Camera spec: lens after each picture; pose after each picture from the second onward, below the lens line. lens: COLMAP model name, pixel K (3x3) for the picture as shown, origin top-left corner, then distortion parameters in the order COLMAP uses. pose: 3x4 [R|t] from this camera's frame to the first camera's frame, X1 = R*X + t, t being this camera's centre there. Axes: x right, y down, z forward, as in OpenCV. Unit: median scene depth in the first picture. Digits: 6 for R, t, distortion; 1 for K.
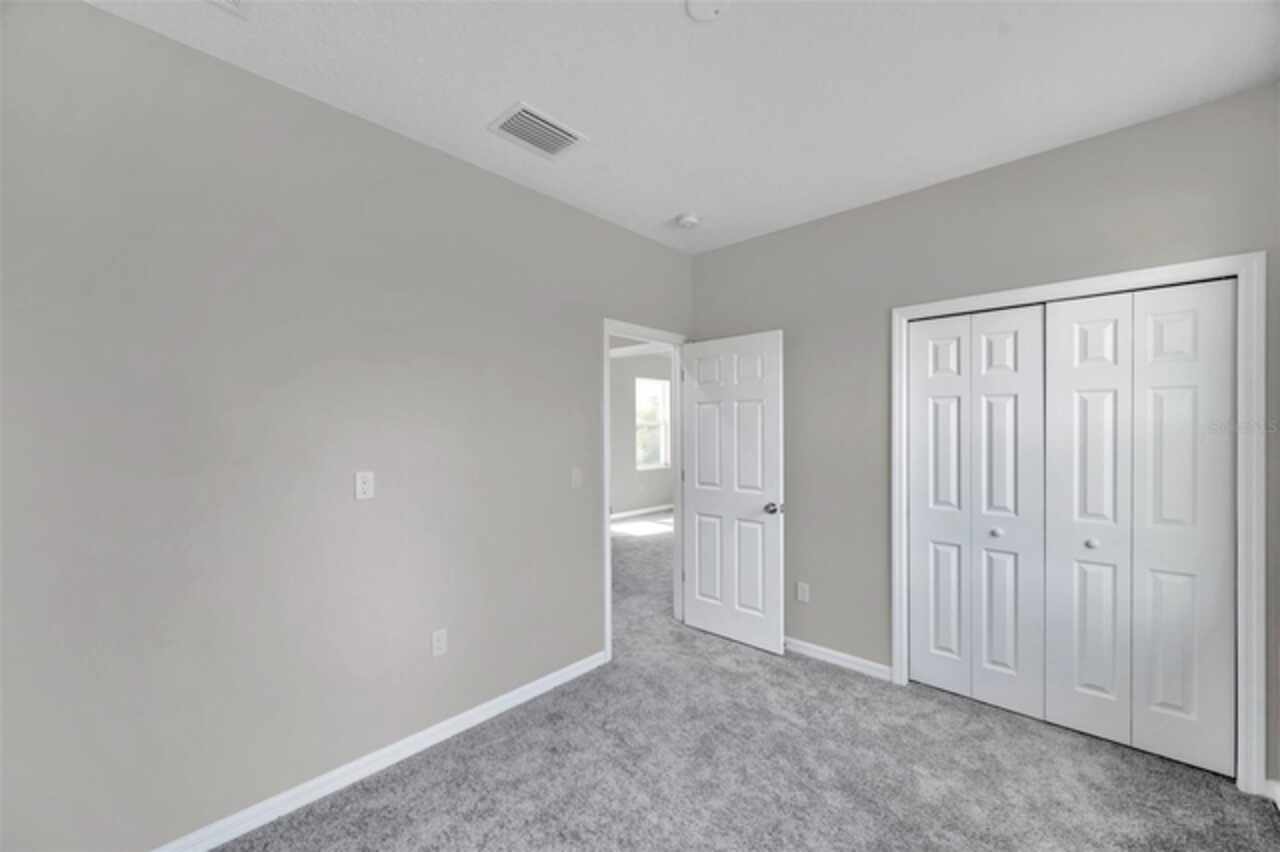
lens RADIAL K [[509.3, 0, 637.2], [0, 509.3, 432.8], [0, 0, 1]] dist [0.001924, -0.000067]
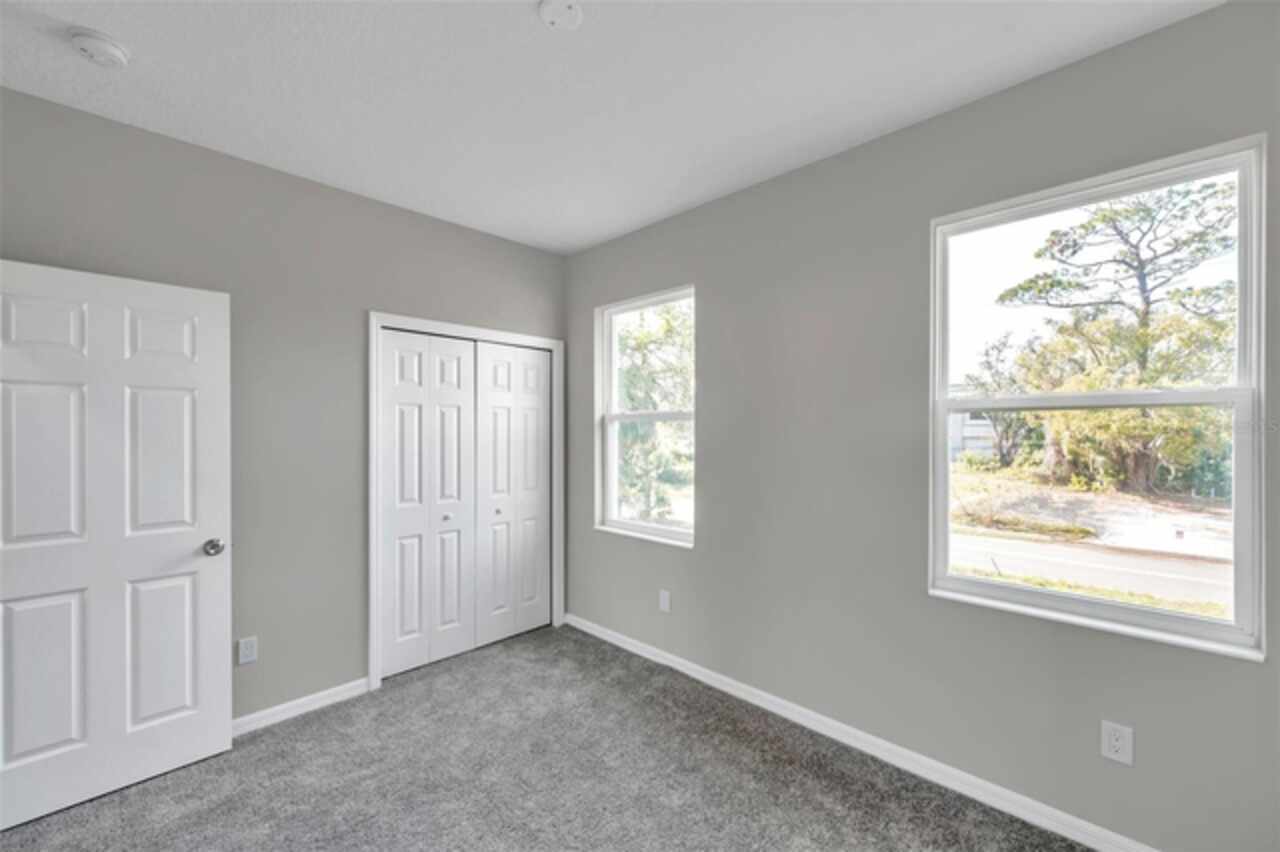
lens RADIAL K [[515.1, 0, 643.5], [0, 515.1, 433.5], [0, 0, 1]] dist [-0.001490, -0.000476]
pose [[0.010055, 0.001820, 0.999948, -0.490699], [0.010294, 0.999945, -0.001923, 0.000865], [-0.999896, 0.010313, 0.010036, 0.464019]]
